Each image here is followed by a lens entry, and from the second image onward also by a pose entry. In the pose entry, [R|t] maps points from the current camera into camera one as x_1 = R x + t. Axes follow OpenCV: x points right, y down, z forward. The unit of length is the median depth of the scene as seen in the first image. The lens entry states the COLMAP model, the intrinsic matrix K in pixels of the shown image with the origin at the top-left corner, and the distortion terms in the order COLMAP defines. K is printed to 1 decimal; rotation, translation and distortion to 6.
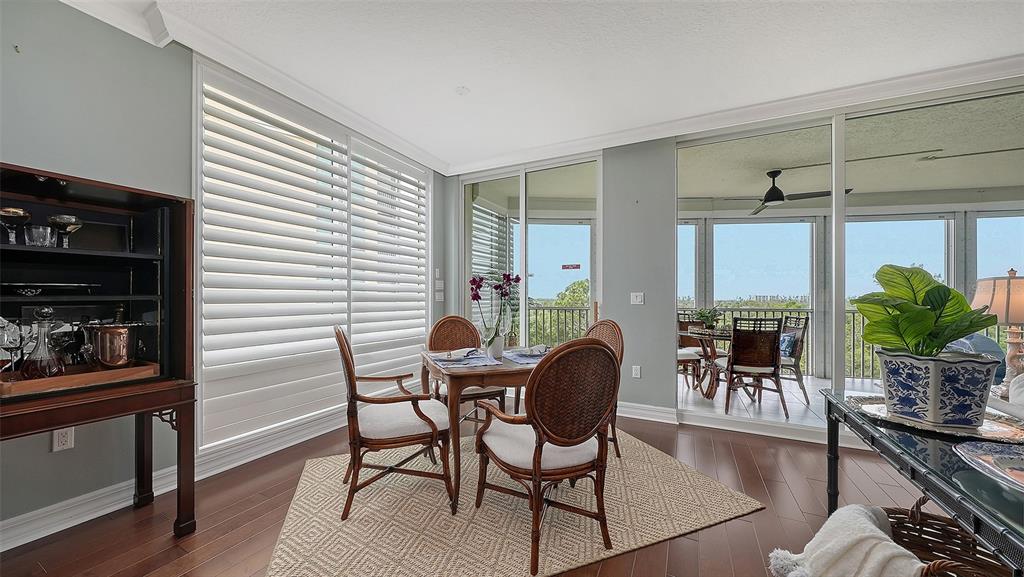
lens RADIAL K [[363.7, 0, 510.8], [0, 363.7, 297.6], [0, 0, 1]] dist [-0.001990, -0.000096]
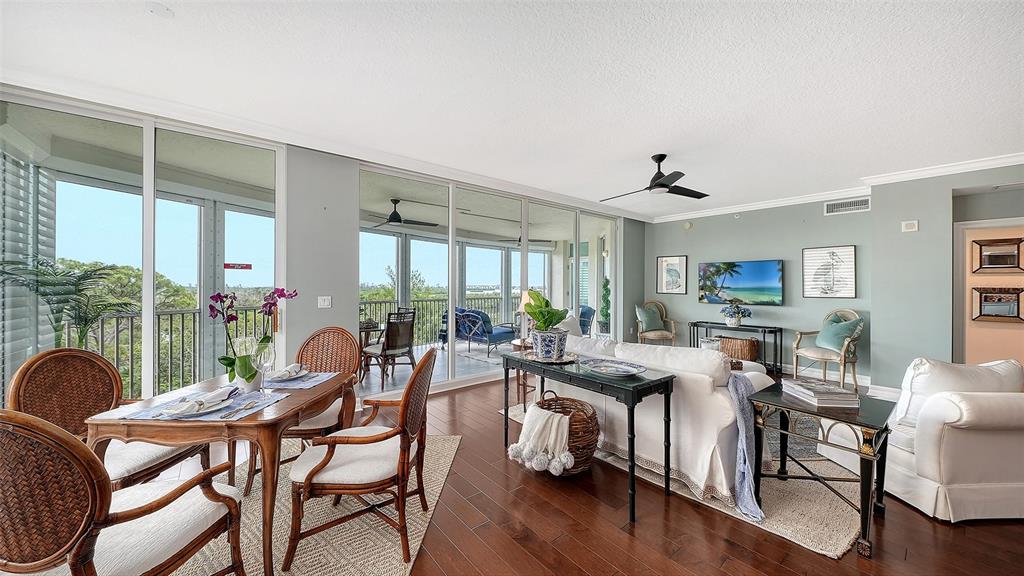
lens RADIAL K [[357.2, 0, 510.4], [0, 357.2, 282.4], [0, 0, 1]] dist [-0.000380, -0.000033]
pose [[0.399526, 0.002996, 0.916717, -0.512042], [-0.001450, 0.999995, -0.002637, -0.070175], [-0.916721, -0.000276, 0.399529, 0.156875]]
